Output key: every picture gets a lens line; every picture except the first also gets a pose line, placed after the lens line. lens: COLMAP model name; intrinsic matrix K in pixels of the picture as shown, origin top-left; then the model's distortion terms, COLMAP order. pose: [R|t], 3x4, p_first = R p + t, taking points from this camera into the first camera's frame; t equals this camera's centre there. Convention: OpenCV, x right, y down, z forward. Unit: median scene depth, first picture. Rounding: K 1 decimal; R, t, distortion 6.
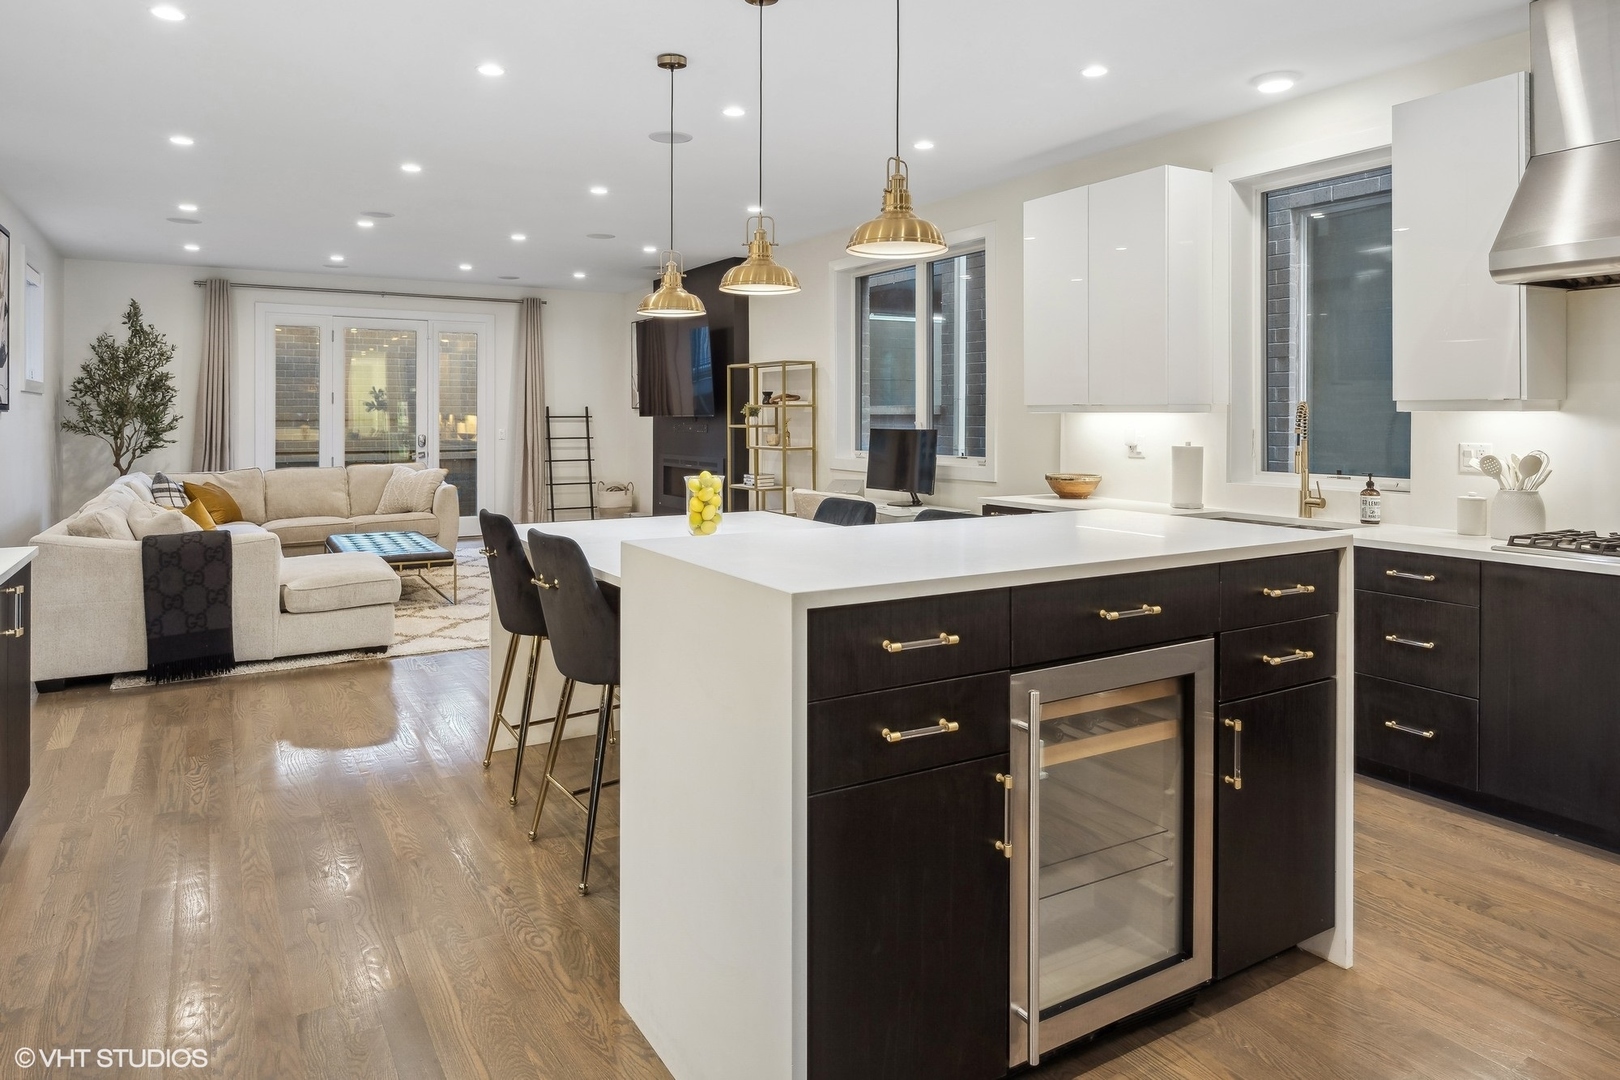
lens RADIAL K [[981.6, 0, 810.0], [0, 981.6, 540.0], [0, 0, 1]] dist [0.001455, -0.001811]
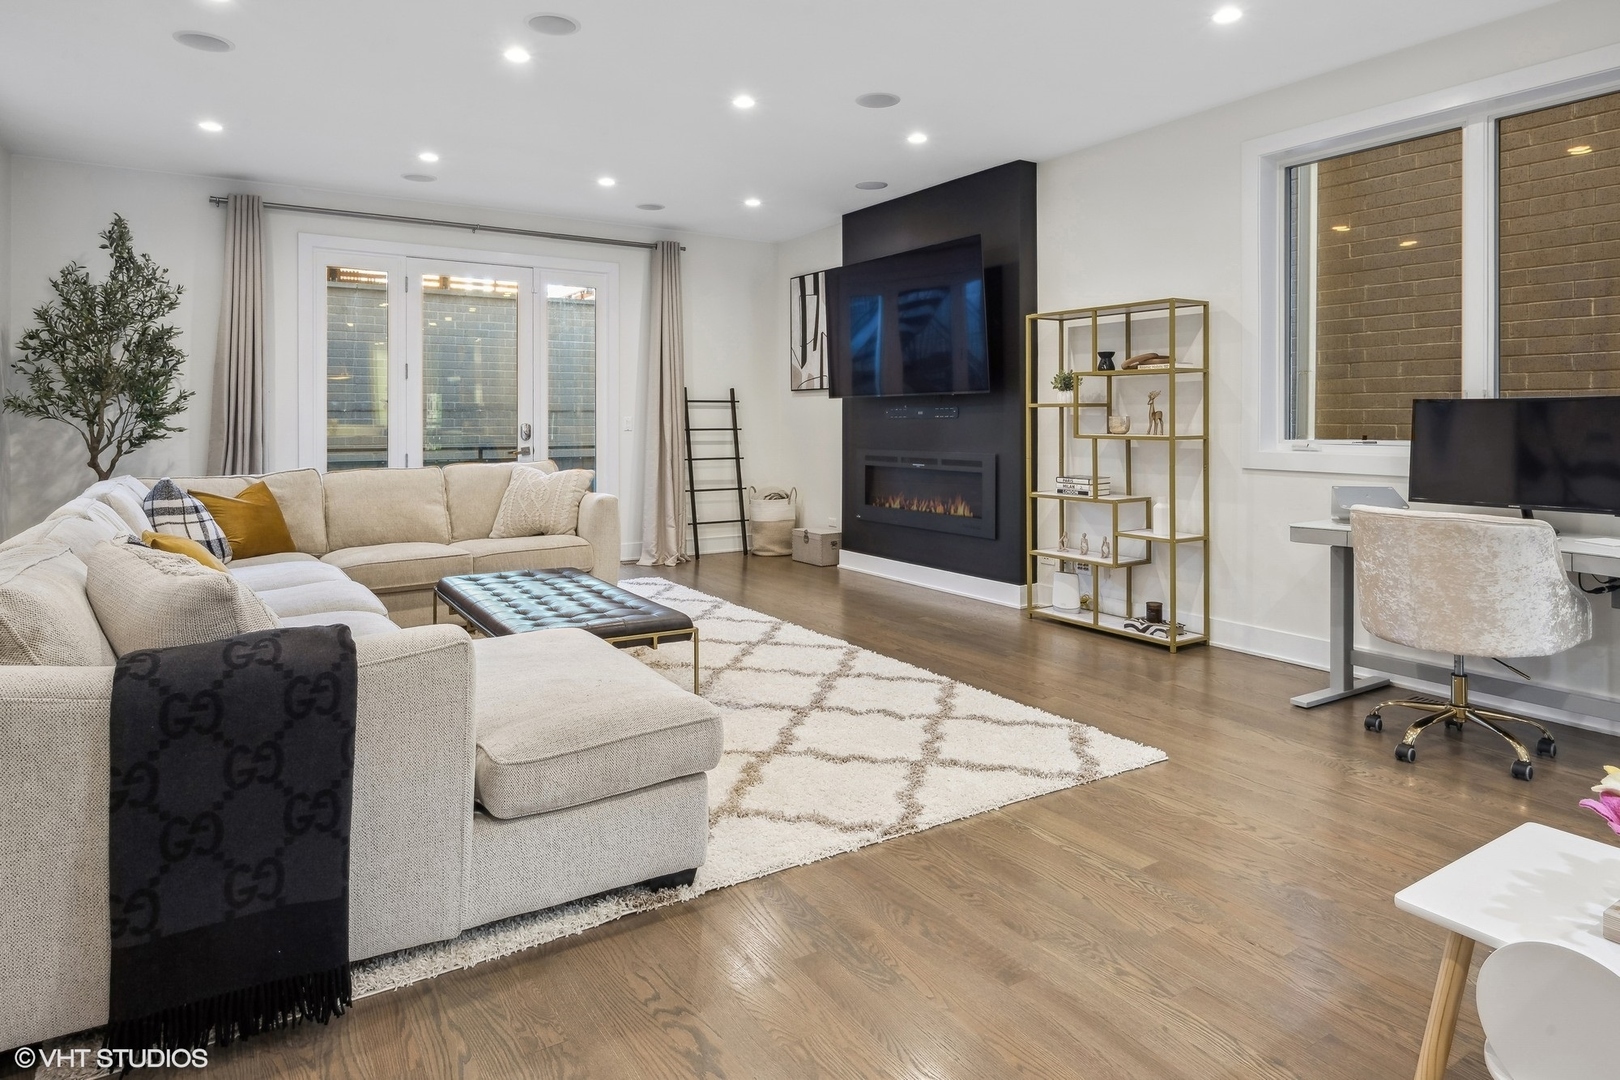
lens RADIAL K [[905.0, 0, 810.0], [0, 905.0, 540.0], [0, 0, 1]] dist [-0.005368, -0.000668]
pose [[0.999117, -0.004845, 0.041728, -0.252149], [0.004692, 0.999982, 0.003757, -0.026183], [-0.041745, -0.003558, 0.999122, 0.376821]]
